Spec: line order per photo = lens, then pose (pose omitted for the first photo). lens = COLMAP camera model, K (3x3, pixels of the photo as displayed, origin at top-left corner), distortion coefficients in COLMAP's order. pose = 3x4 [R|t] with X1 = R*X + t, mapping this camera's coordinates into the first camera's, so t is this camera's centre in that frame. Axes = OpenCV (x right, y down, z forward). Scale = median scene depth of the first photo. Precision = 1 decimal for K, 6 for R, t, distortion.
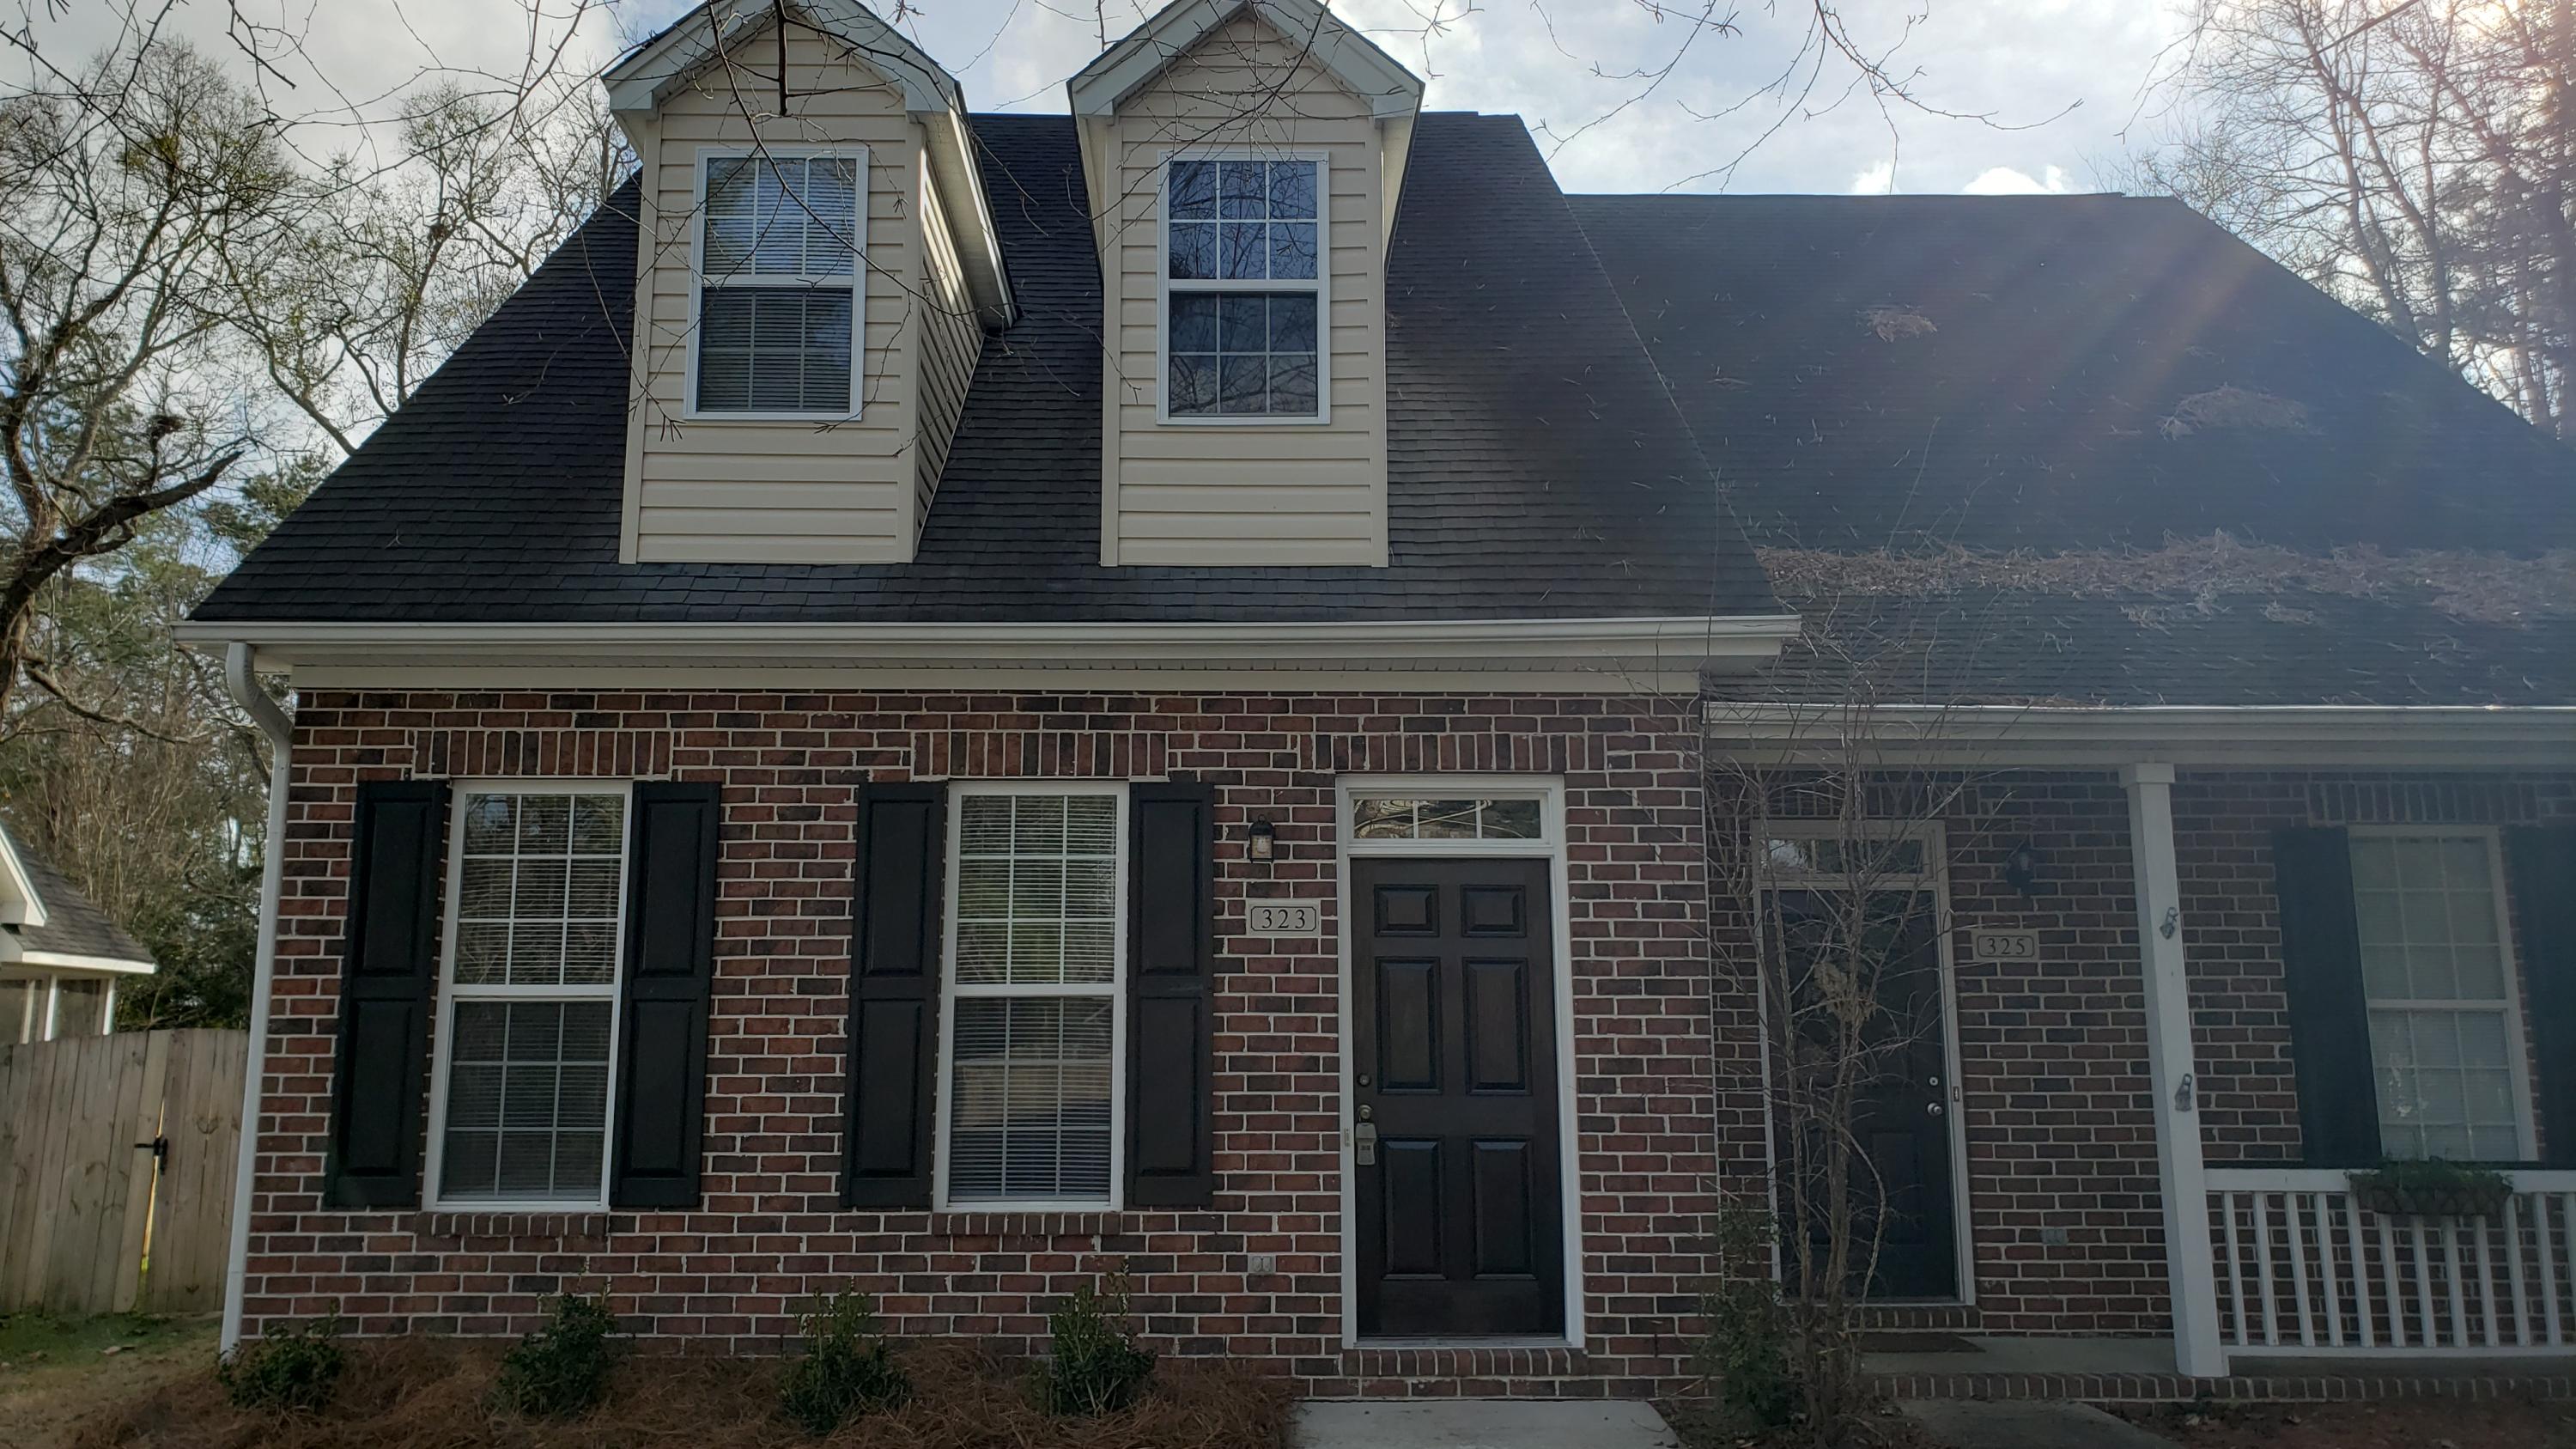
lens RADIAL K [[2030.4, 0, 1294.3], [0, 2030.4, 707.8], [0, 0, 1]] dist [0.028621, -0.092971]
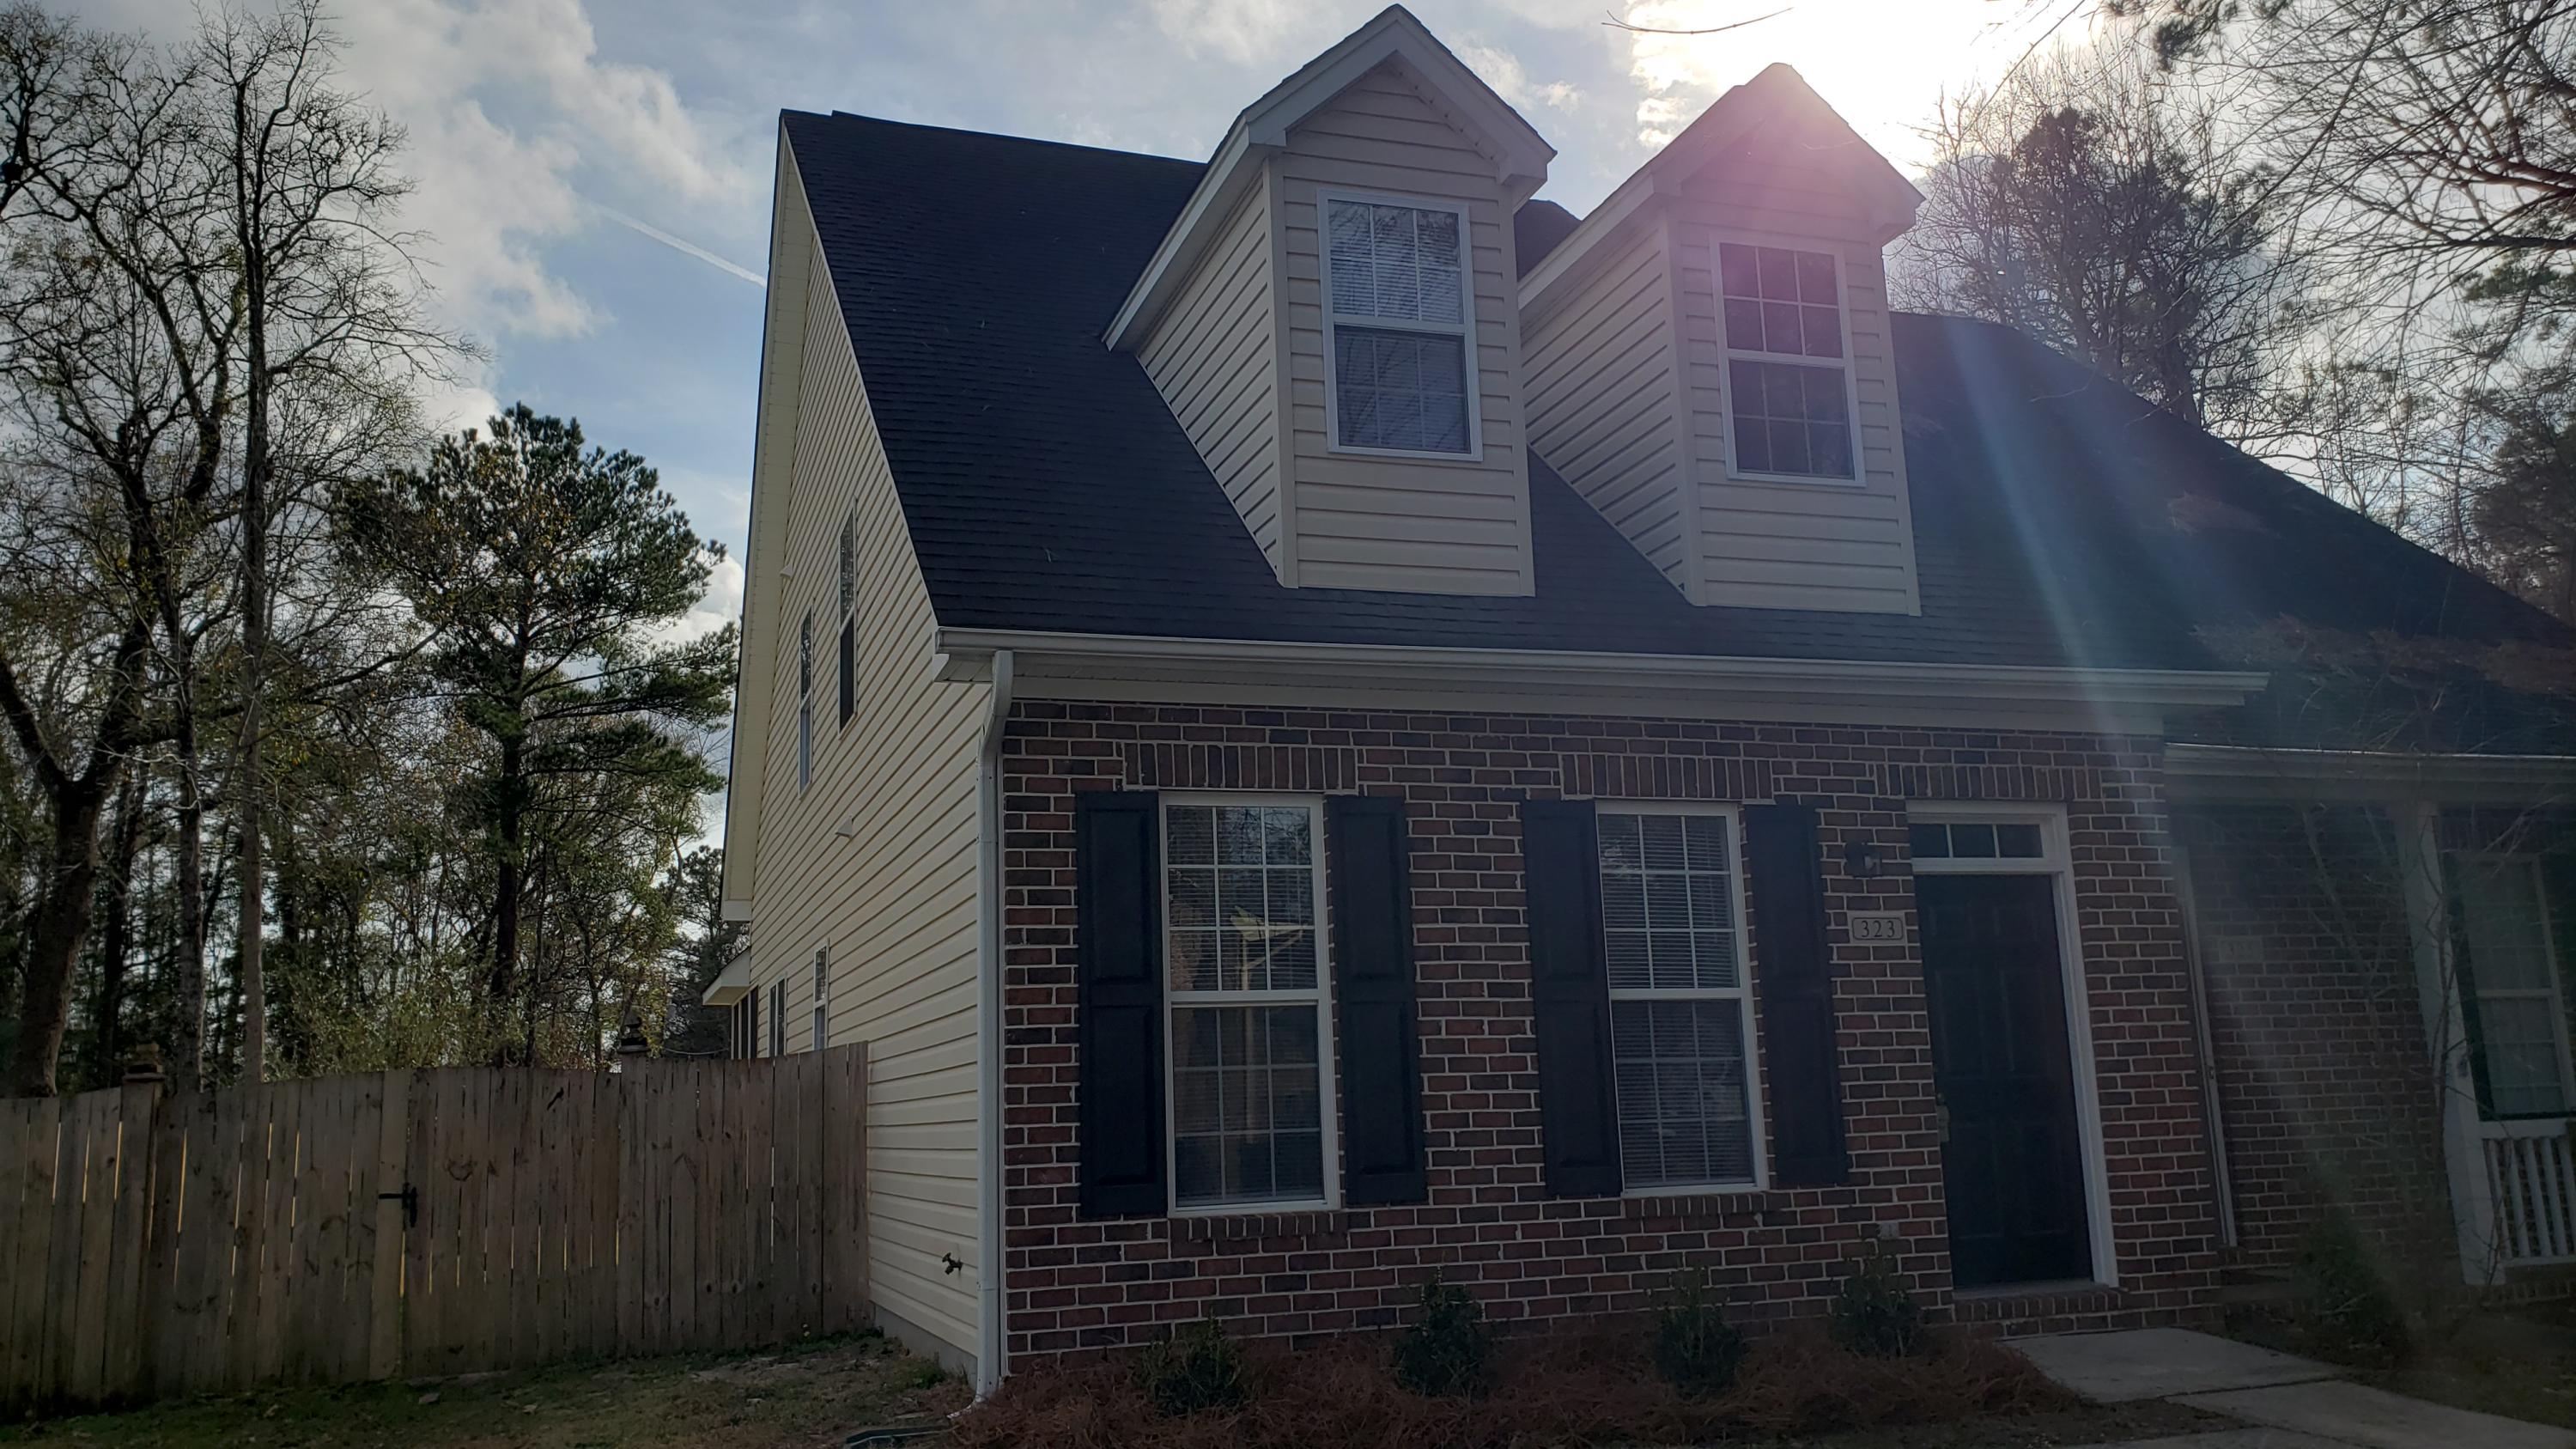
lens RADIAL K [[2030.4, 0, 1287.6], [0, 2030.4, 704.5], [0, 0, 1]] dist [0.028621, -0.092971]
pose [[0.953627, 0.029296, 0.299561, -0.662381], [-0.023975, 0.999483, -0.021424, 0.012358], [-0.300034, 0.013248, 0.953836, 0.013544]]
